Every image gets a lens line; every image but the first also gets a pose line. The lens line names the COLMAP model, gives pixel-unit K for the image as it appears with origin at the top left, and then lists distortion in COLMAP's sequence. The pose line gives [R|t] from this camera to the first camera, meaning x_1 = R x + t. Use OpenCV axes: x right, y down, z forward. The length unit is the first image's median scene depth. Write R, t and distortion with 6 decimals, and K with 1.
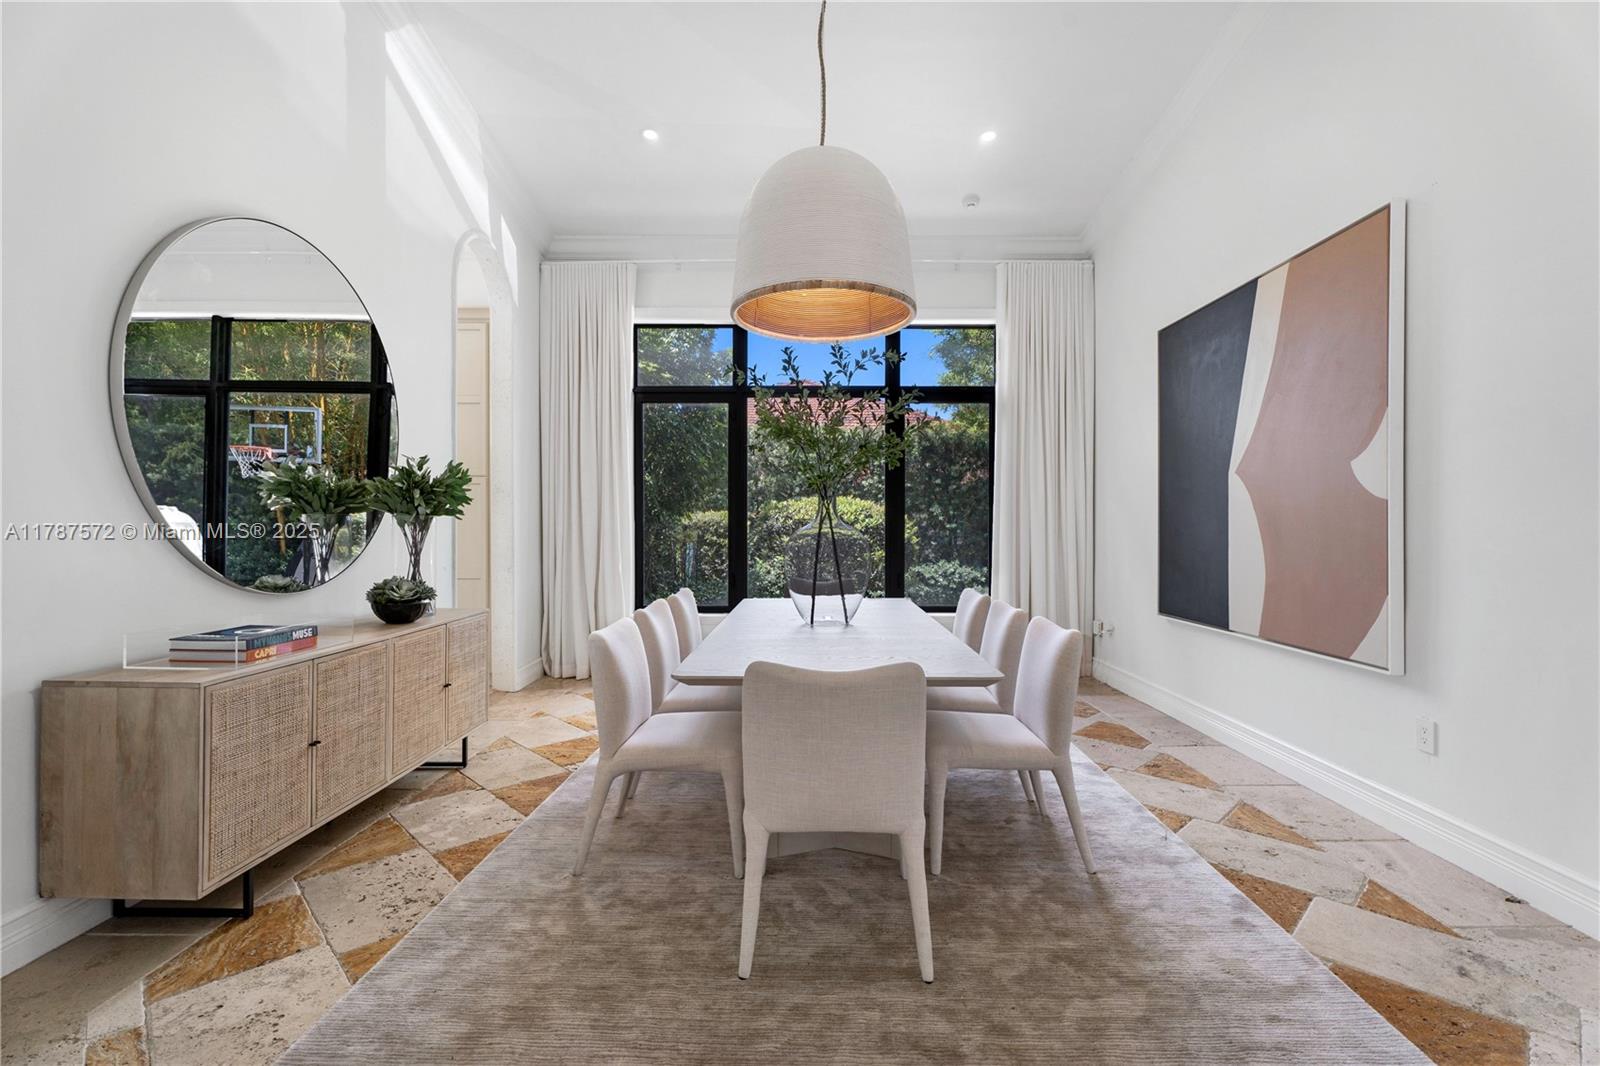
lens RADIAL K [[718.9, 0, 804.2], [0, 718.9, 527.3], [0, 0, 1]] dist [0.002200, 0.000590]
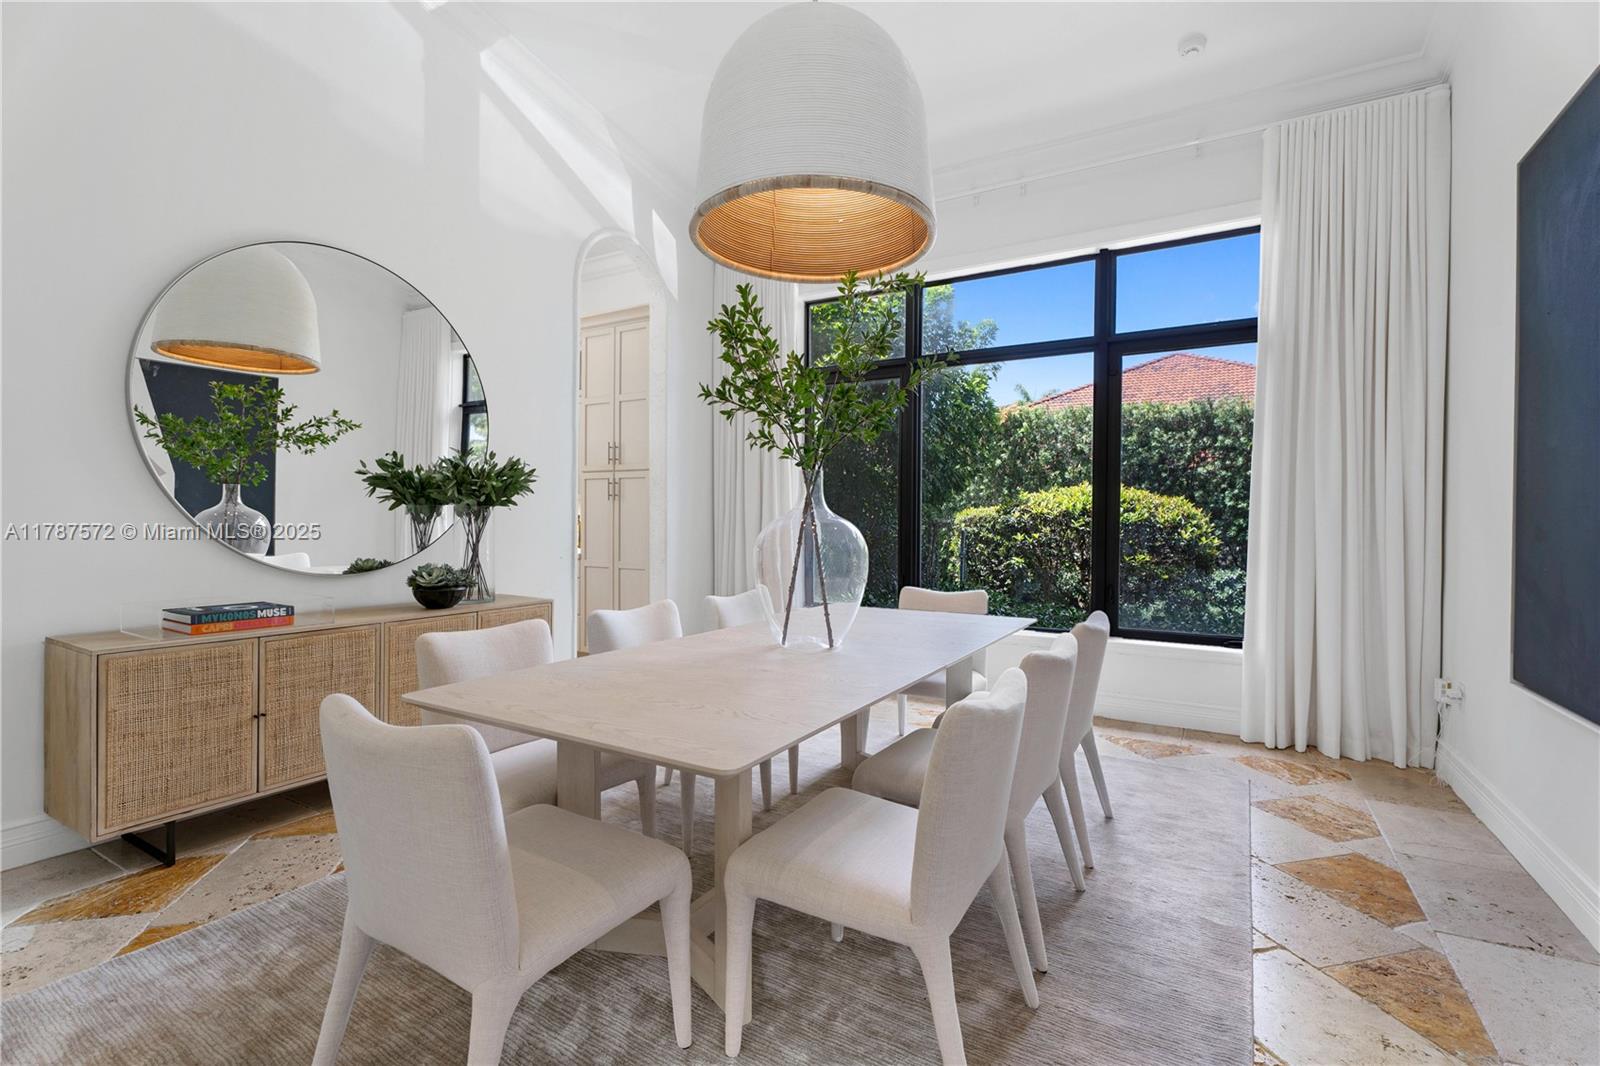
lens RADIAL K [[718.9, 0, 798.5], [0, 718.9, 531.6], [0, 0, 1]] dist [0.002200, 0.000590]
pose [[0.867117, 0.014270, -0.497900, 0.465077], [-0.009123, 0.999877, 0.012768, 0.003896], [0.498021, -0.006529, 0.867140, 0.399525]]
